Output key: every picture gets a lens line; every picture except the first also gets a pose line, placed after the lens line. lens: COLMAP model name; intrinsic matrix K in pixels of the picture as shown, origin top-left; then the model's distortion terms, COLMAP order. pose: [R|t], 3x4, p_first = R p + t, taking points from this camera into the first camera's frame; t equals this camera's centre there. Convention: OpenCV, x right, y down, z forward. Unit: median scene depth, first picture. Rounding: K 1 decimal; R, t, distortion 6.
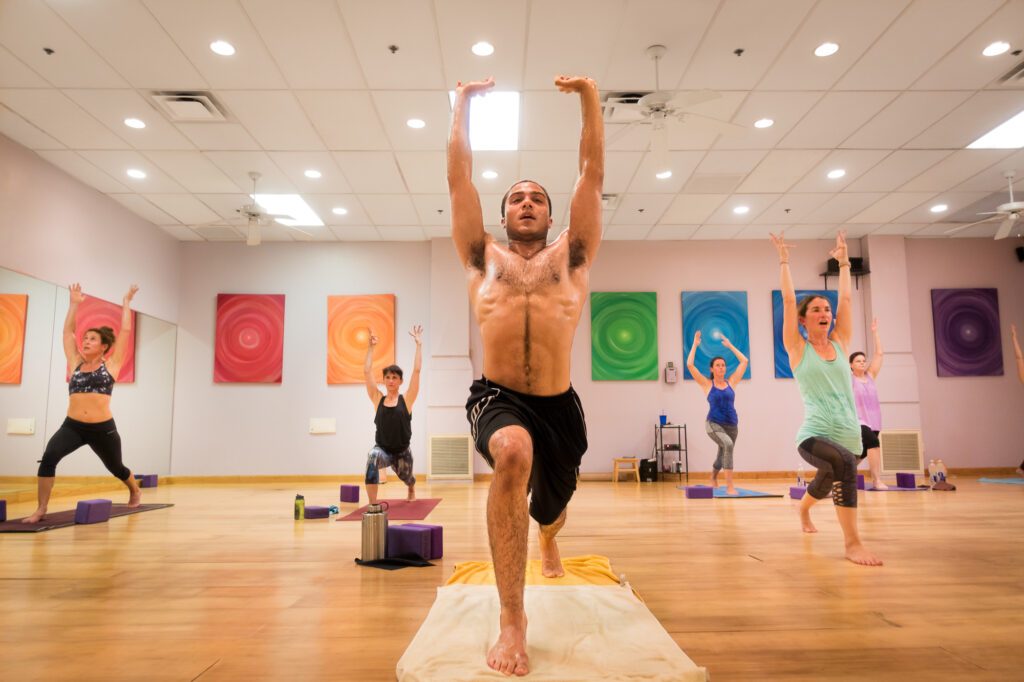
lens RADIAL K [[712.9, 0, 517.0], [0, 712.9, 346.6], [0, 0, 1]] dist [-0.001440, 0.000067]
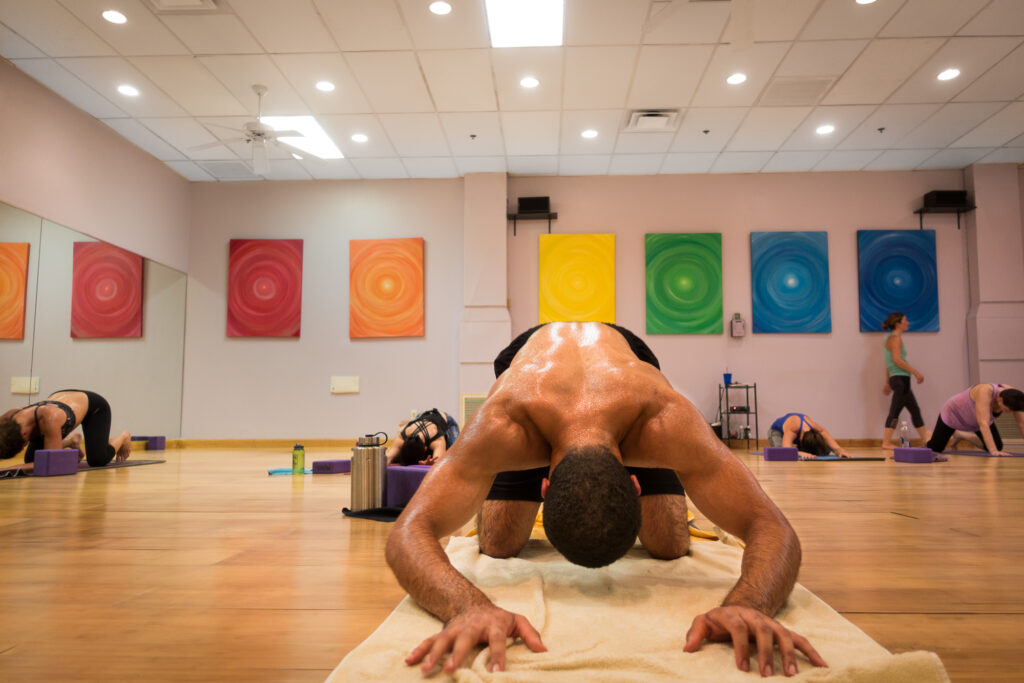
lens RADIAL K [[732.8, 0, 515.7], [0, 732.8, 344.9], [0, 0, 1]] dist [-0.003160, -0.000228]
pose [[0.998209, 0.000205, -0.059817, -0.001624], [0.001304, 0.999682, 0.025182, 0.038013], [0.059803, -0.025215, 0.997892, 0.090220]]
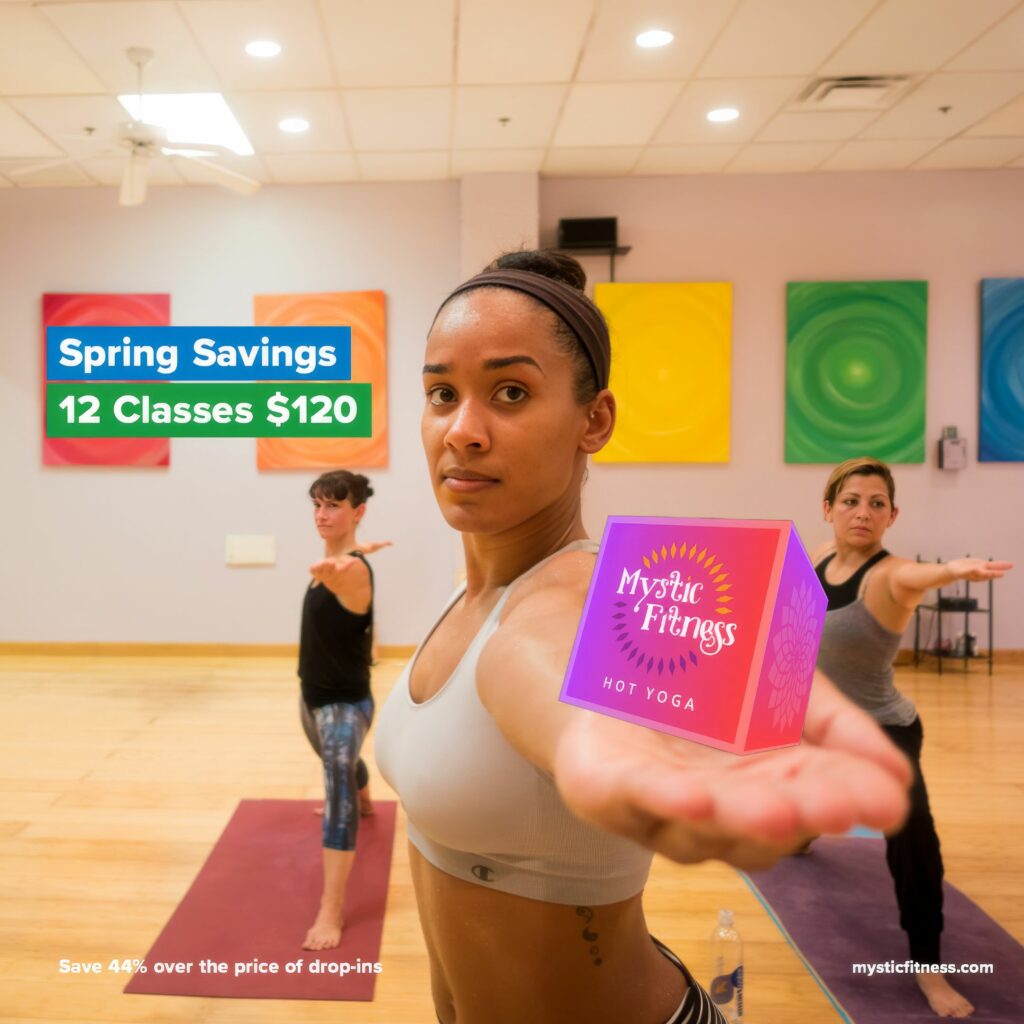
lens RADIAL K [[1174.5, 0, 352.4], [0, 1174.5, 484.1], [0, 0, 1]] dist [0.001632, -0.003789]
pose [[0.995880, 0.006133, -0.090474, -0.121412], [0.005814, 0.991339, 0.131200, -0.048073], [0.090495, -0.131186, 0.987219, 0.168640]]
